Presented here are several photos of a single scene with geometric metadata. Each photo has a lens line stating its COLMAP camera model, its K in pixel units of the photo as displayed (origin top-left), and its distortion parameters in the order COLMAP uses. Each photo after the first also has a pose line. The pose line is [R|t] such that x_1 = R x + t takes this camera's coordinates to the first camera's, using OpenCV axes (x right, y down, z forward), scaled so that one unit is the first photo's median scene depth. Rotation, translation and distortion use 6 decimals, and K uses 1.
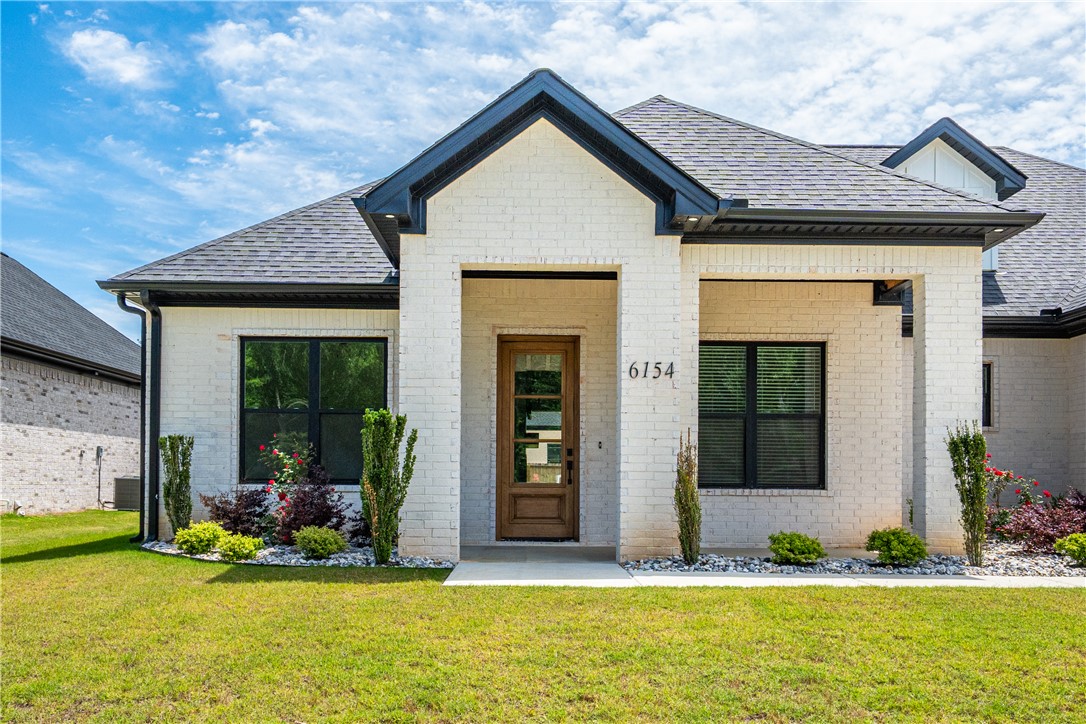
lens RADIAL K [[987.1, 0, 543.0], [0, 987.1, 362.0], [0, 0, 1]] dist [0.005453, 0.000572]
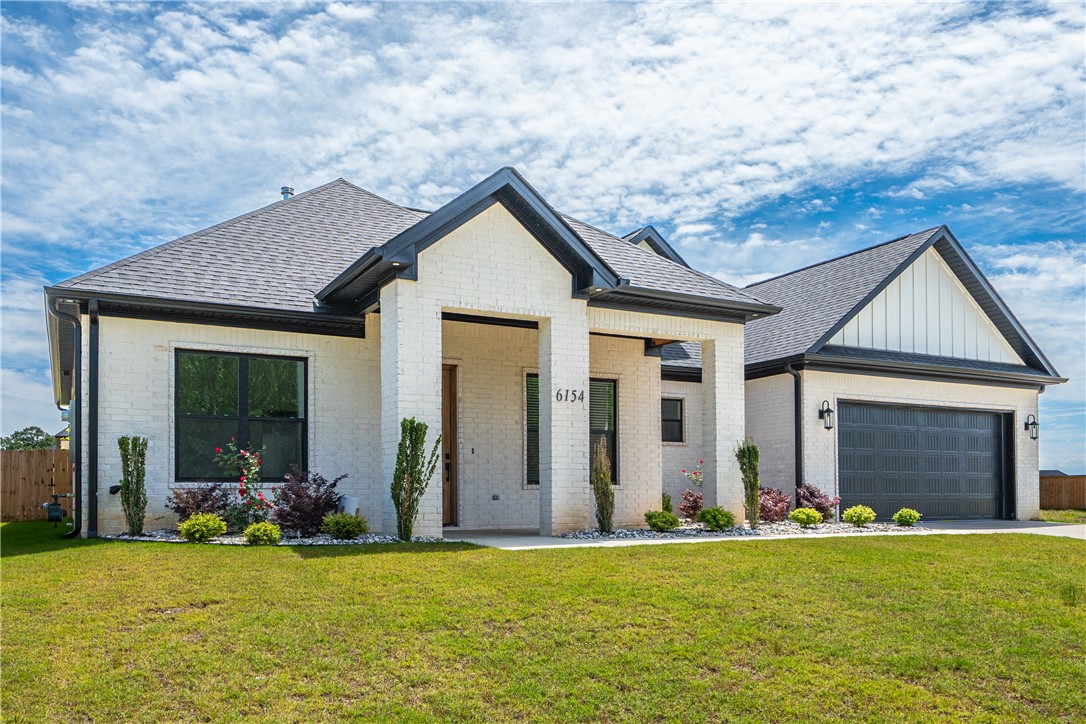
lens RADIAL K [[857.7, 0, 543.0], [0, 857.7, 362.0], [0, 0, 1]] dist [0.005973, 0.002779]
pose [[0.888245, 0.059729, 0.455470, -0.459503], [-0.046108, 0.998096, -0.040969, 0.011803], [-0.457049, 0.015390, 0.889308, -0.049680]]
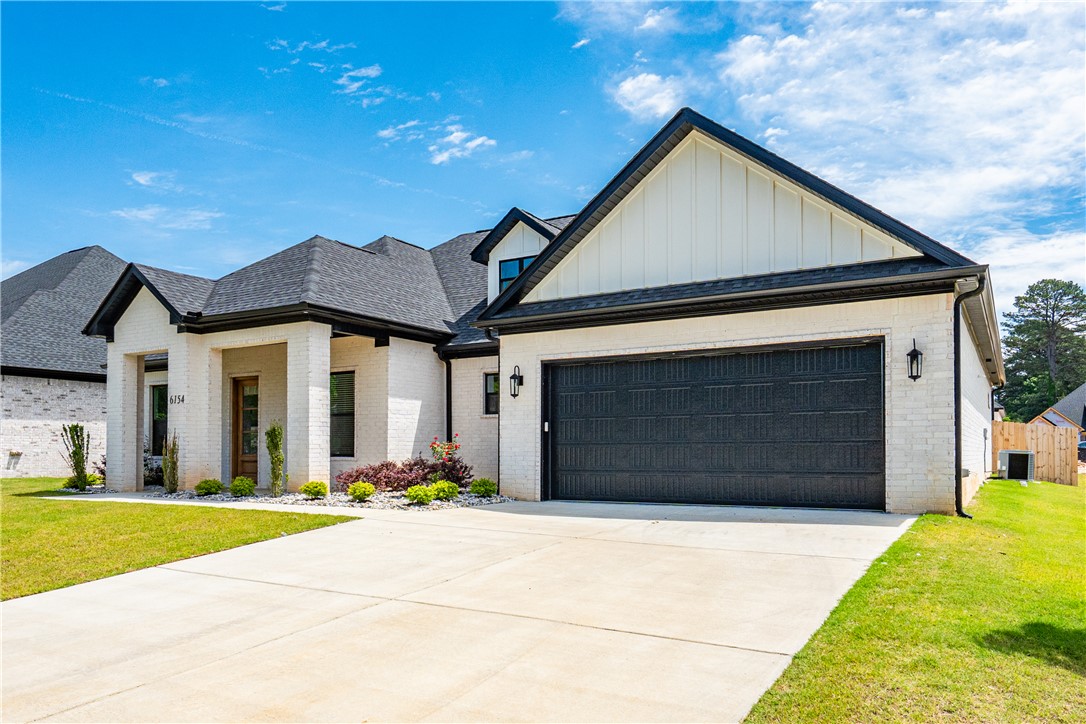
lens RADIAL K [[781.6, 0, 543.0], [0, 781.6, 362.0], [0, 0, 1]] dist [0.003720, 0.000216]
pose [[0.846448, -0.070032, -0.527847, 1.572209], [0.073948, 0.997168, -0.013717, 0.008916], [0.527312, -0.027423, 0.849229, 0.019668]]
